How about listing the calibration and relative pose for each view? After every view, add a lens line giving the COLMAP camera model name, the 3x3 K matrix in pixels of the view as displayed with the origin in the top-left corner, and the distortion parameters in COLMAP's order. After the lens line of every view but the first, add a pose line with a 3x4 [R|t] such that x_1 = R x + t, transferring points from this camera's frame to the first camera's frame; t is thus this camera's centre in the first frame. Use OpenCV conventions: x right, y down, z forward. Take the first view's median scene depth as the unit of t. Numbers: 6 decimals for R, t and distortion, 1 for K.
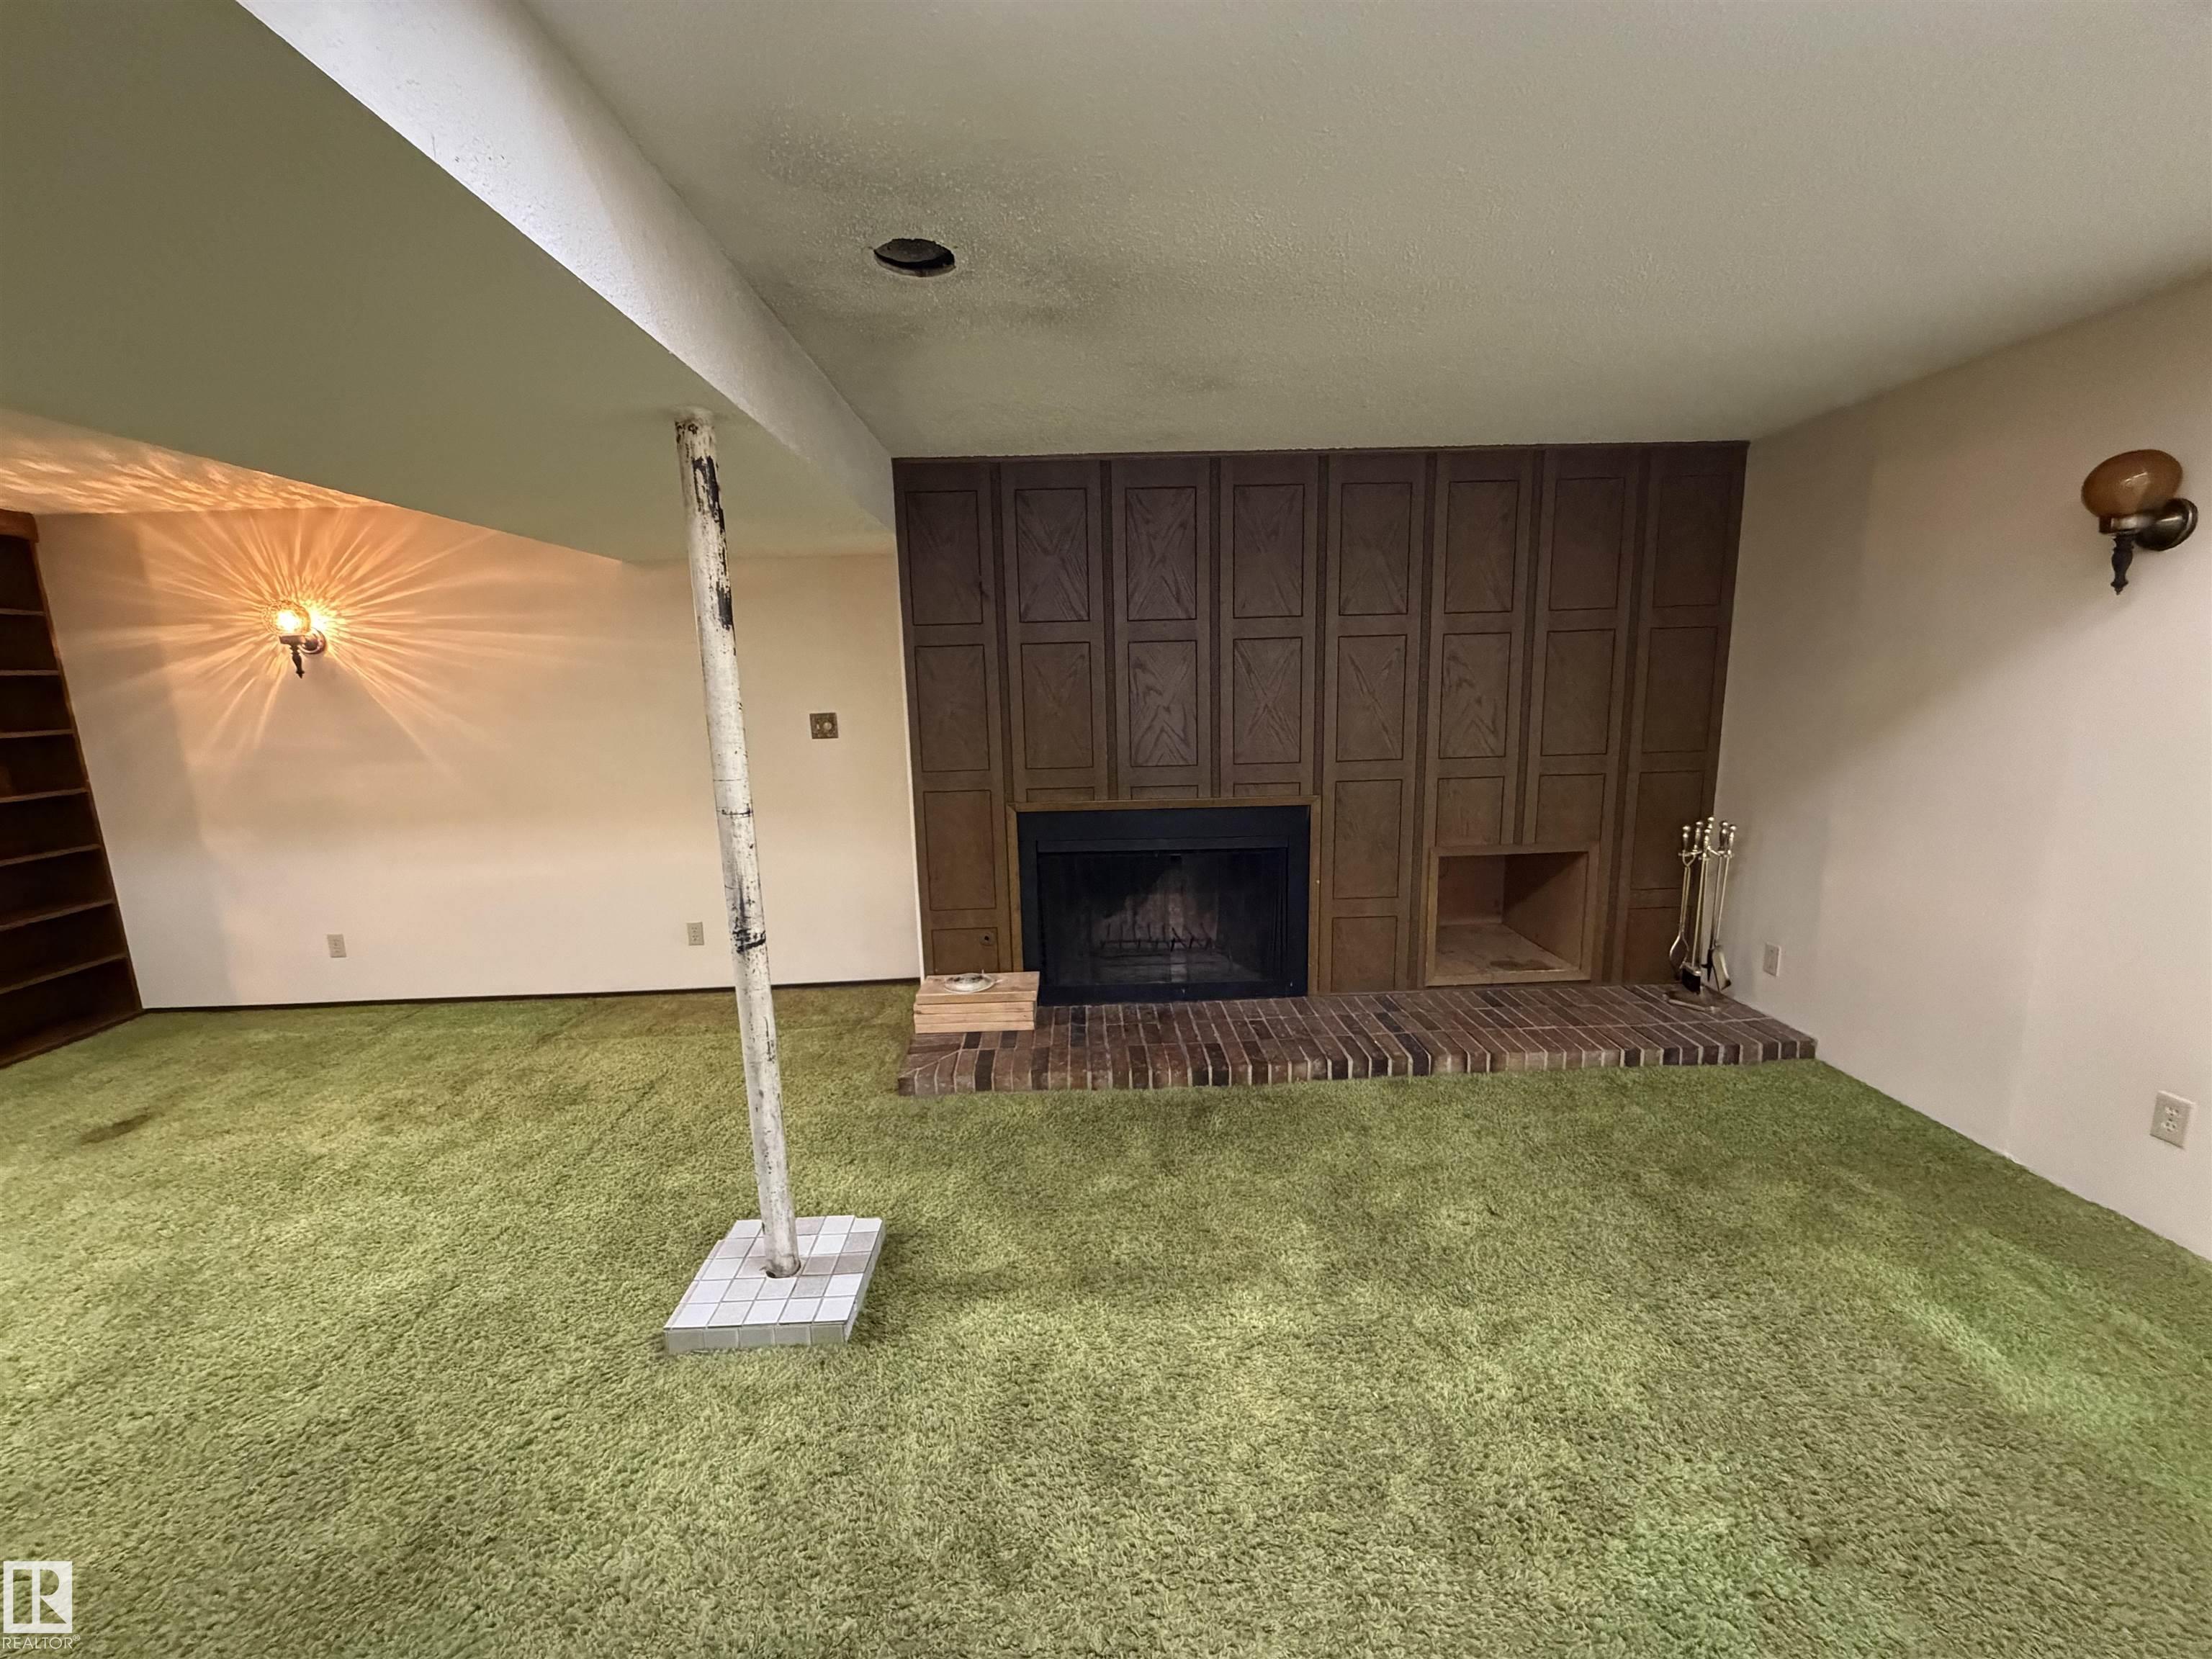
lens RADIAL K [[879.2, 0, 1094.9], [0, 879.2, 831.9], [0, 0, 1]] dist [0.000935, 0.000226]
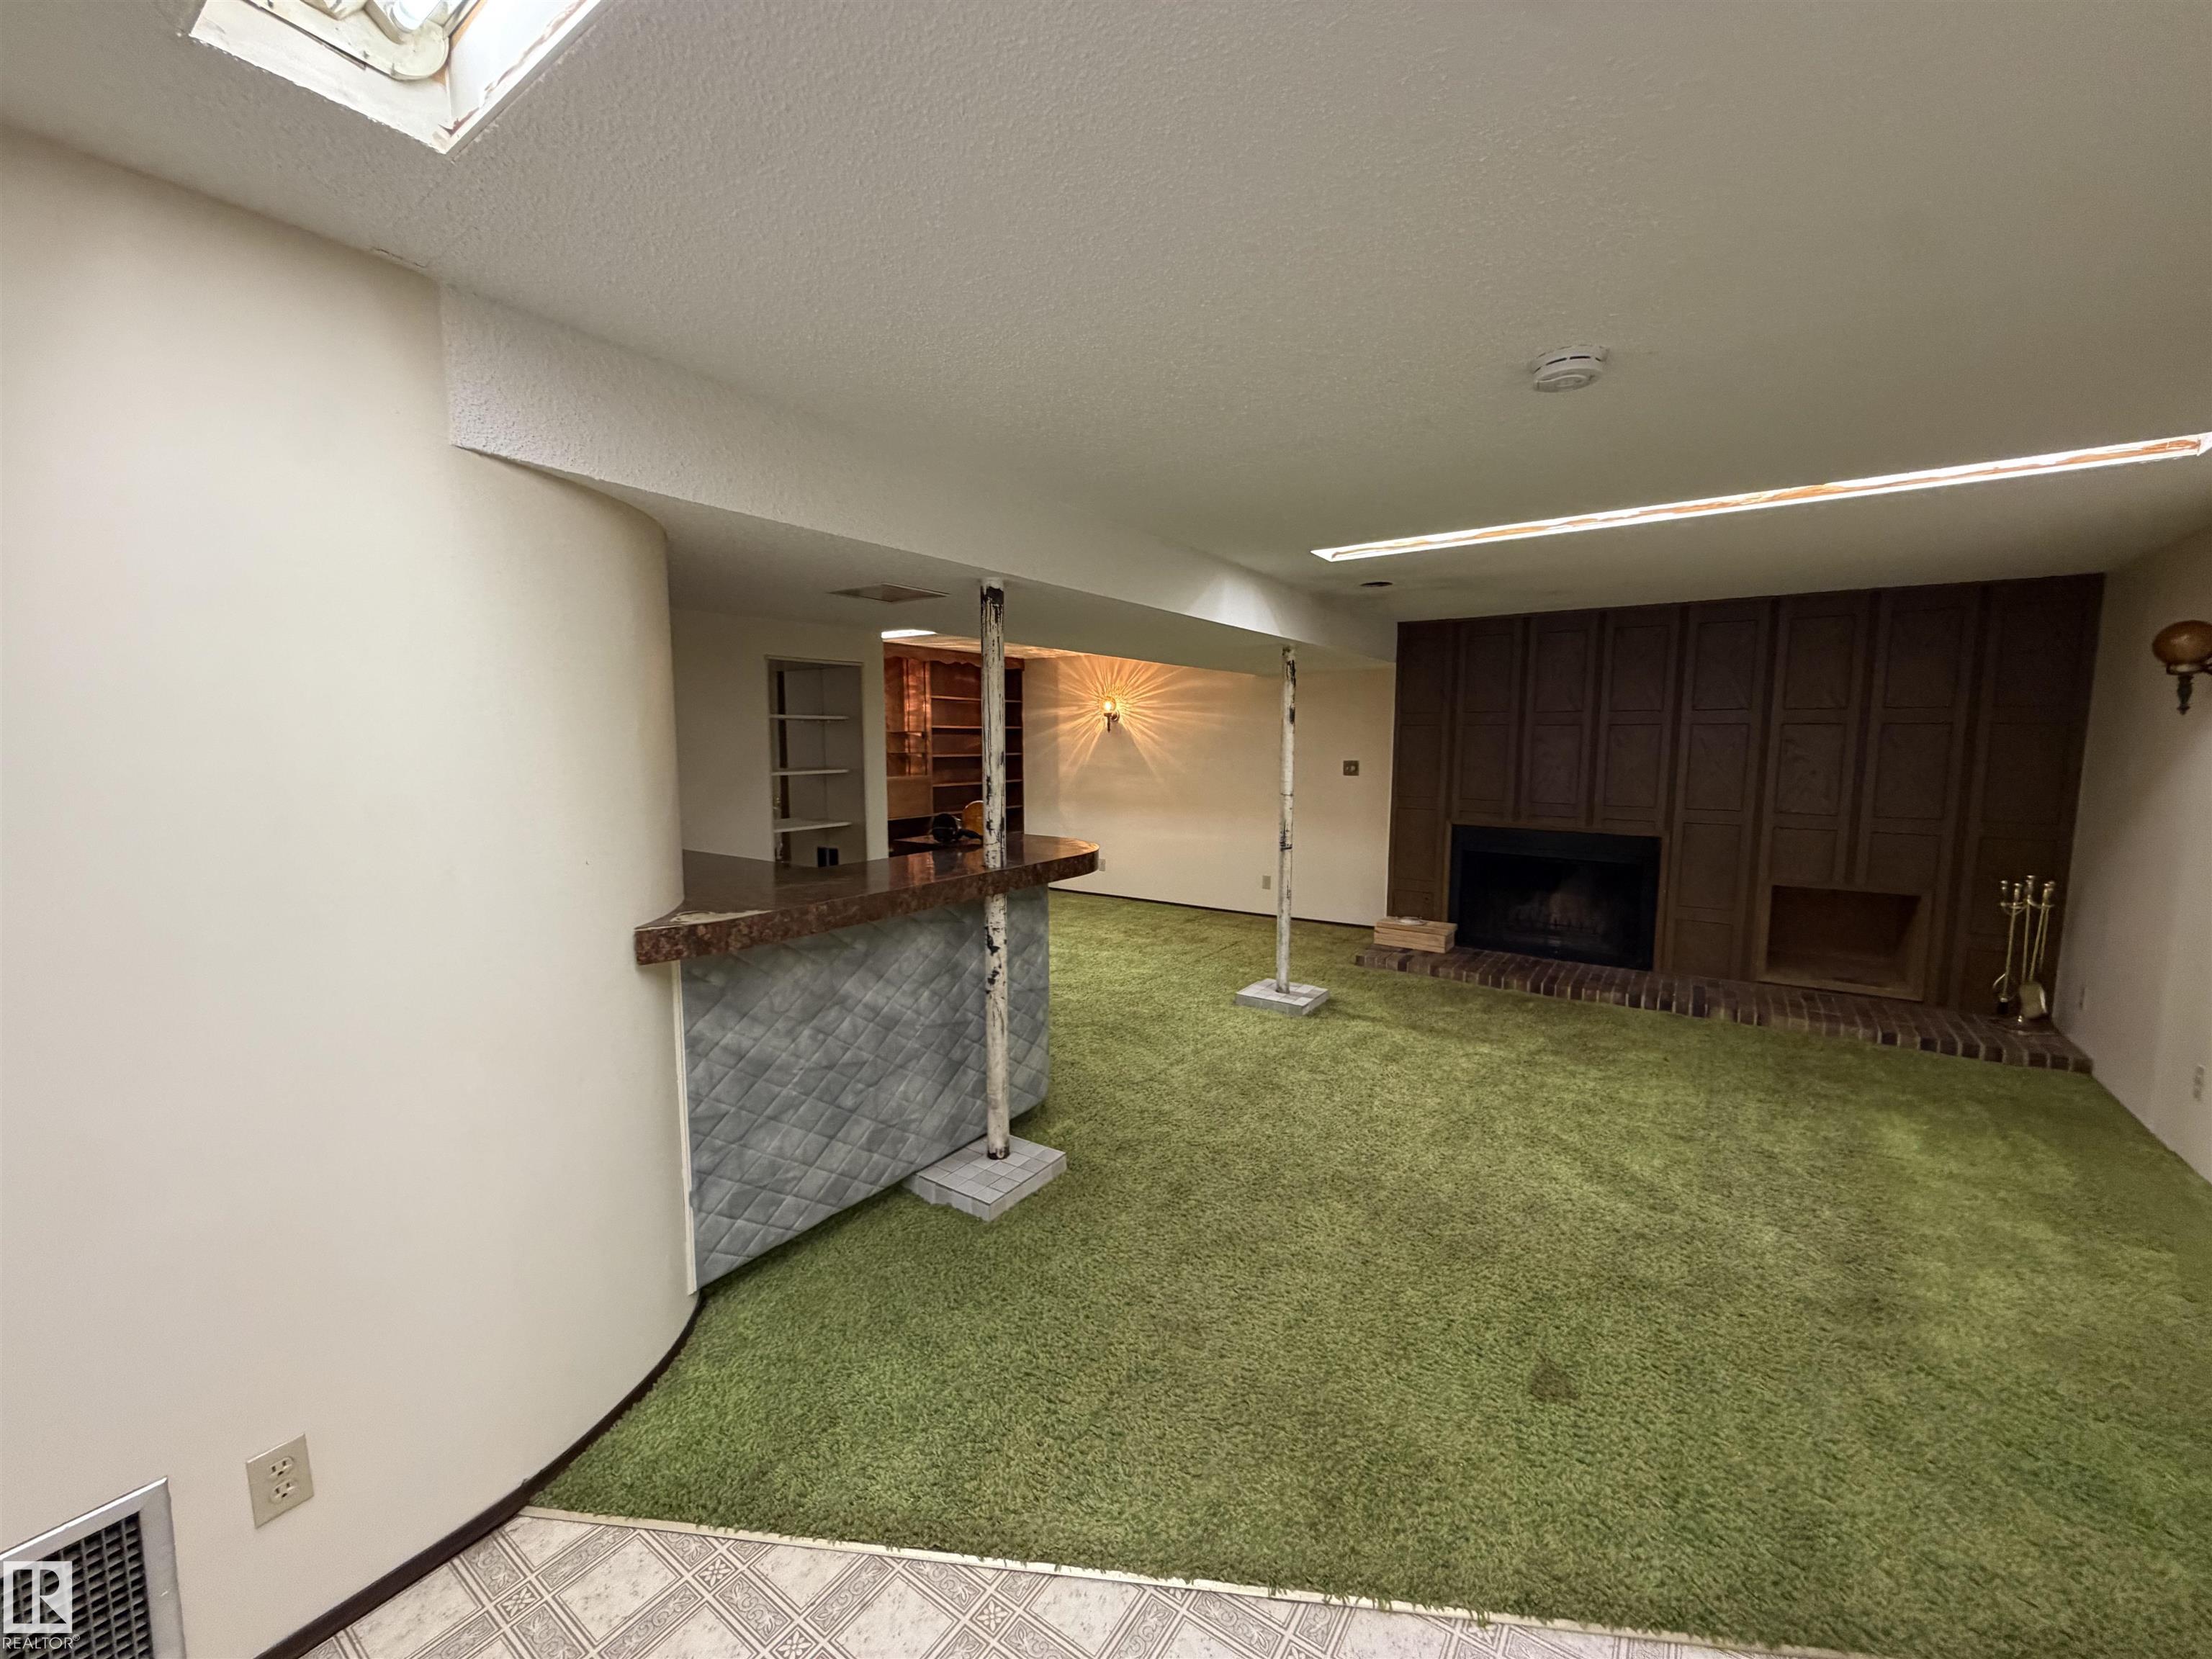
lens RADIAL K [[879.2, 0, 1094.9], [0, 879.2, 831.9], [0, 0, 1]] dist [0.000935, 0.000226]
pose [[0.798401, 0.093160, -0.594875, 0.414984], [-0.128966, 0.991489, -0.017817, 0.124621], [0.588153, 0.090944, 0.803620, -0.839779]]
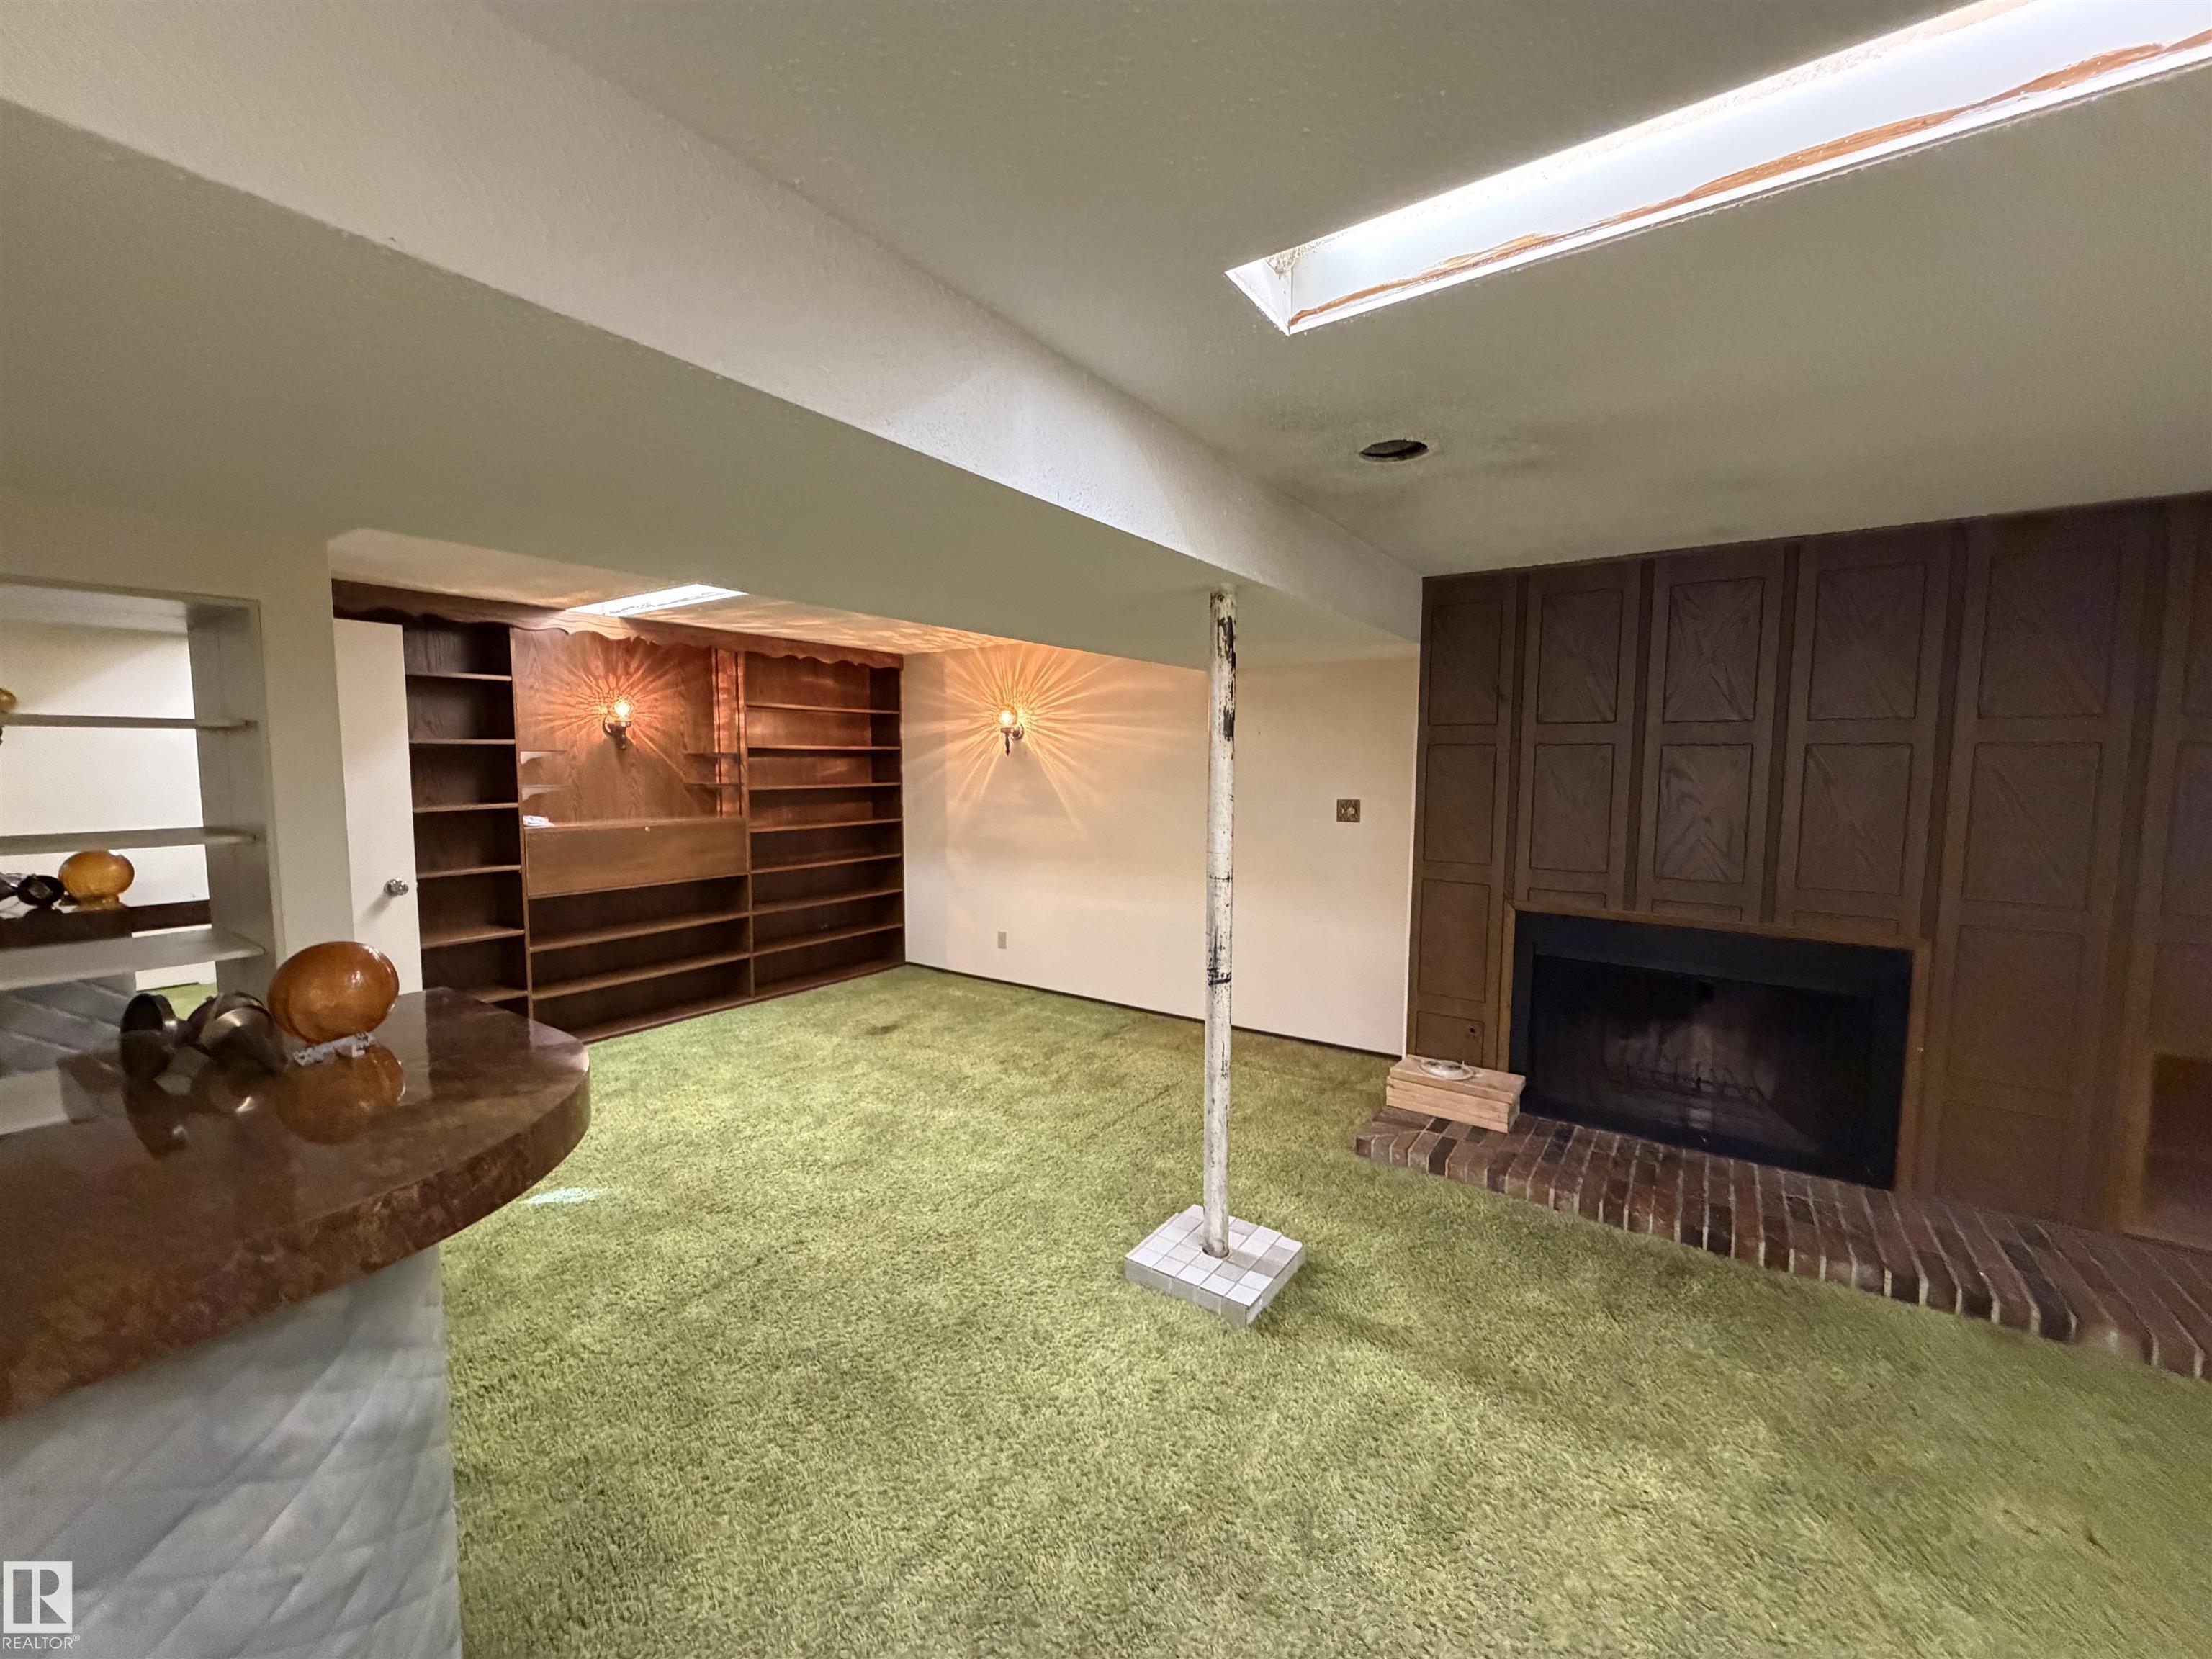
lens RADIAL K [[880.3, 0, 1098.7], [0, 880.3, 832.2], [0, 0, 1]] dist [-0.000201, -0.000156]
pose [[0.798913, 0.080880, -0.595984, 0.138610], [-0.131600, 0.990413, -0.042001, -0.006543], [0.586873, 0.111987, 0.801897, -0.101876]]
